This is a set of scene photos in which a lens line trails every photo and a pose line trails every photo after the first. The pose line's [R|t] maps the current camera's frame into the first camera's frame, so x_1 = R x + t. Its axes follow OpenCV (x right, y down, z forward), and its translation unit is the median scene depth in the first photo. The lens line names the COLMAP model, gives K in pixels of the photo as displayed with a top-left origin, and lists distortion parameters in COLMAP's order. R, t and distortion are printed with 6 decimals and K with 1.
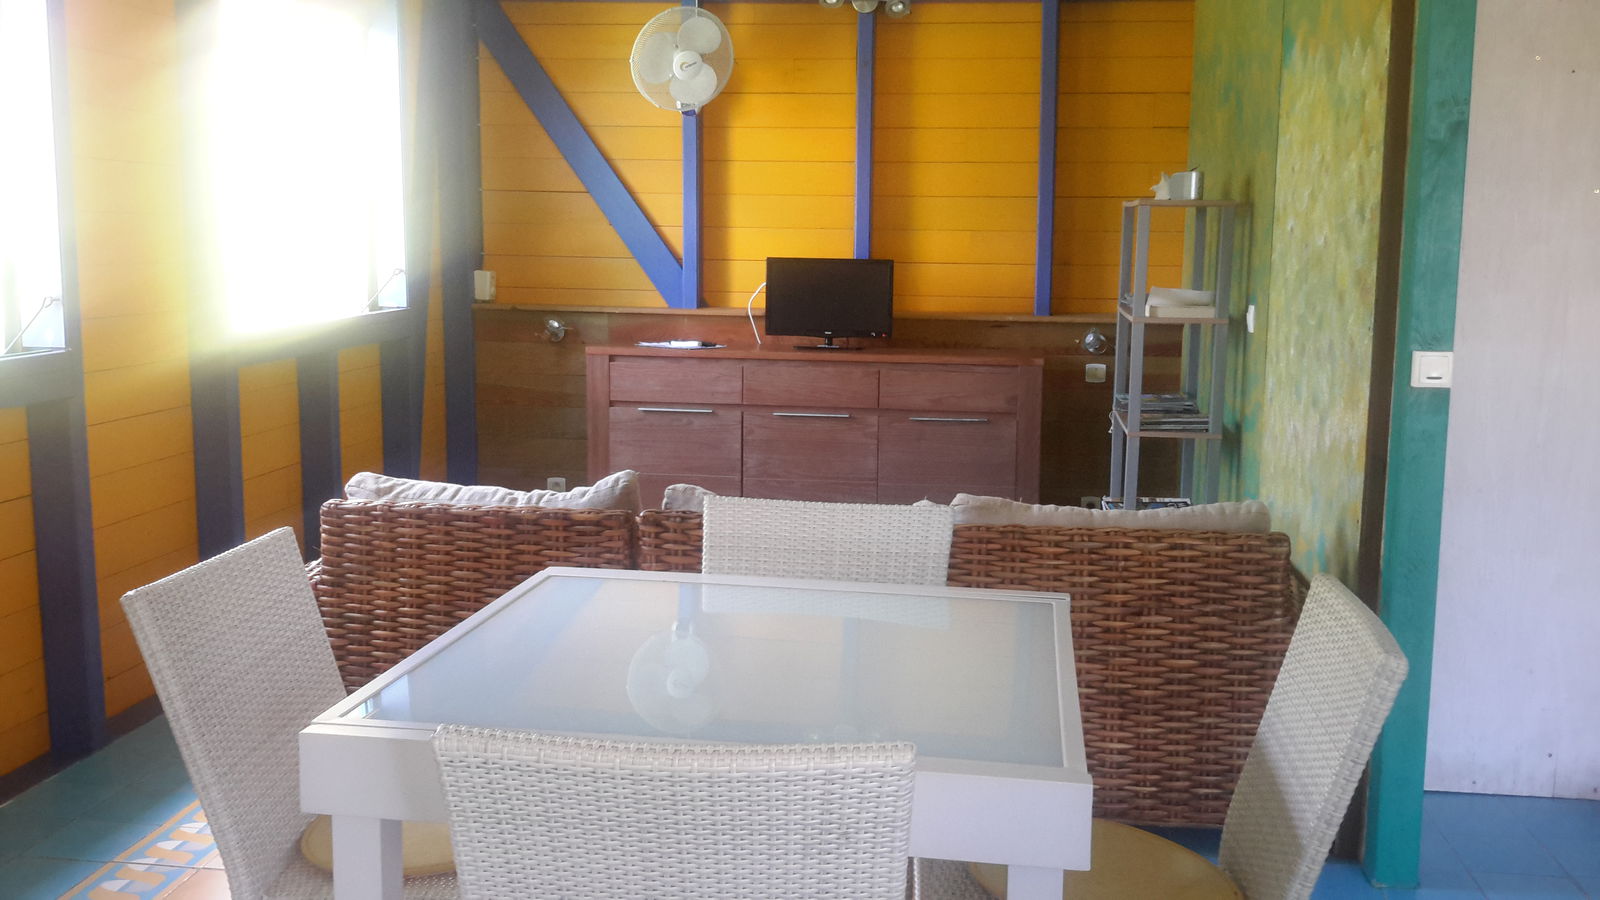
lens RADIAL K [[1489.8, 0, 800.0], [0, 1489.8, 450.0], [0, 0, 1]] dist [0.119849, -0.261347]
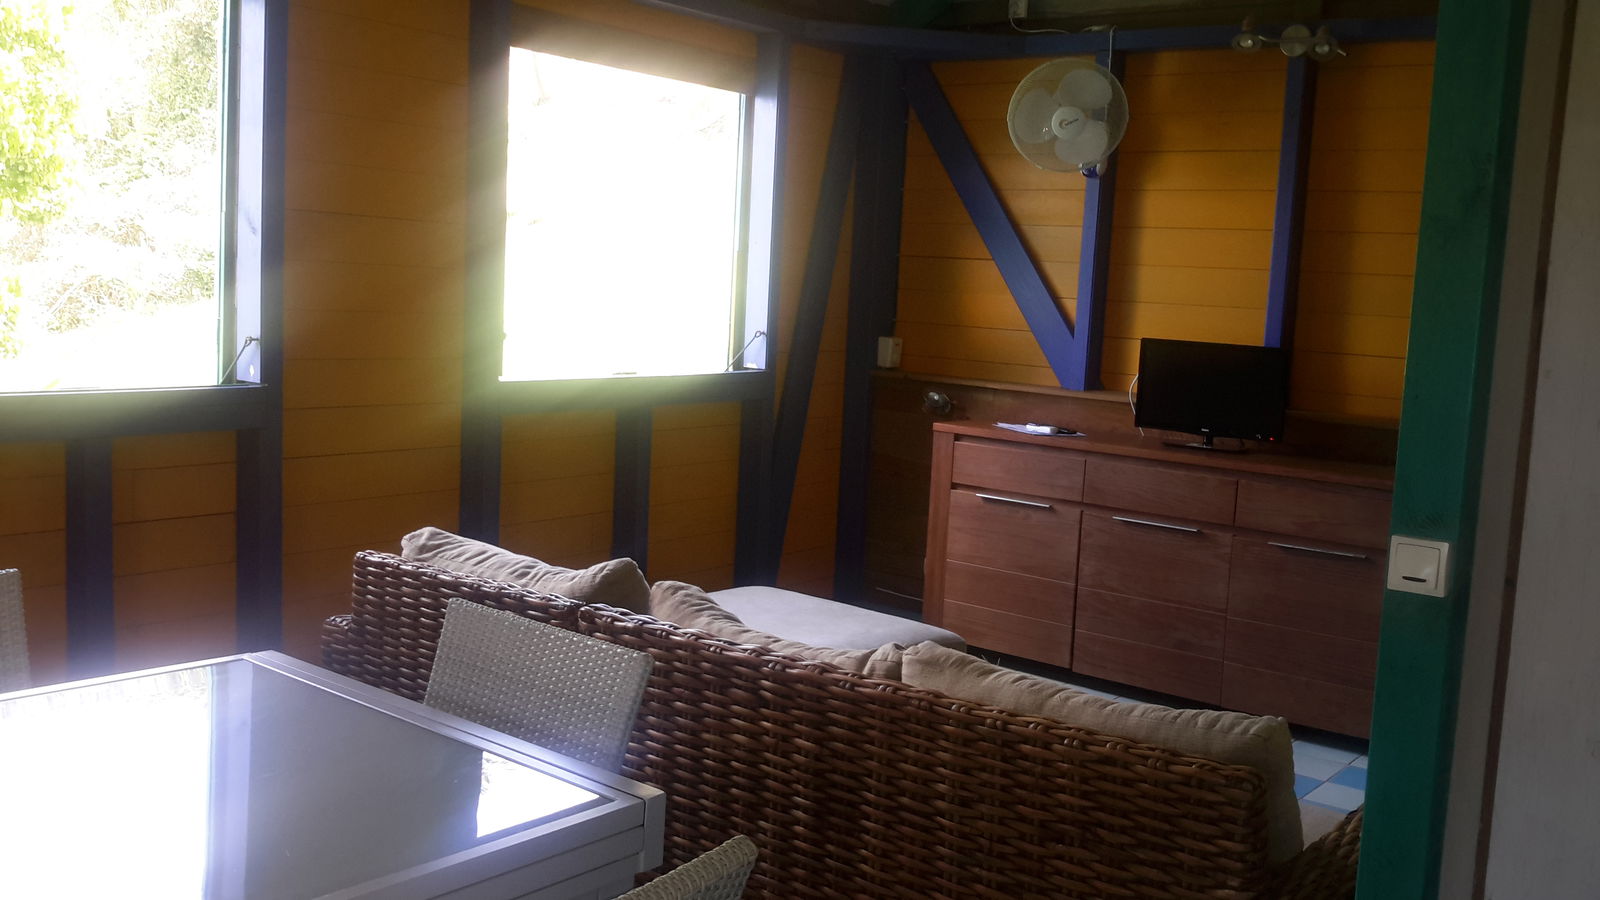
lens RADIAL K [[1489.8, 0, 800.0], [0, 1489.8, 450.0], [0, 0, 1]] dist [0.119849, -0.261347]
pose [[0.864920, 0.094088, -0.493012, 0.248635], [-0.114766, 0.993323, -0.011770, -0.031877], [0.488613, 0.066761, 0.869943, 0.148868]]
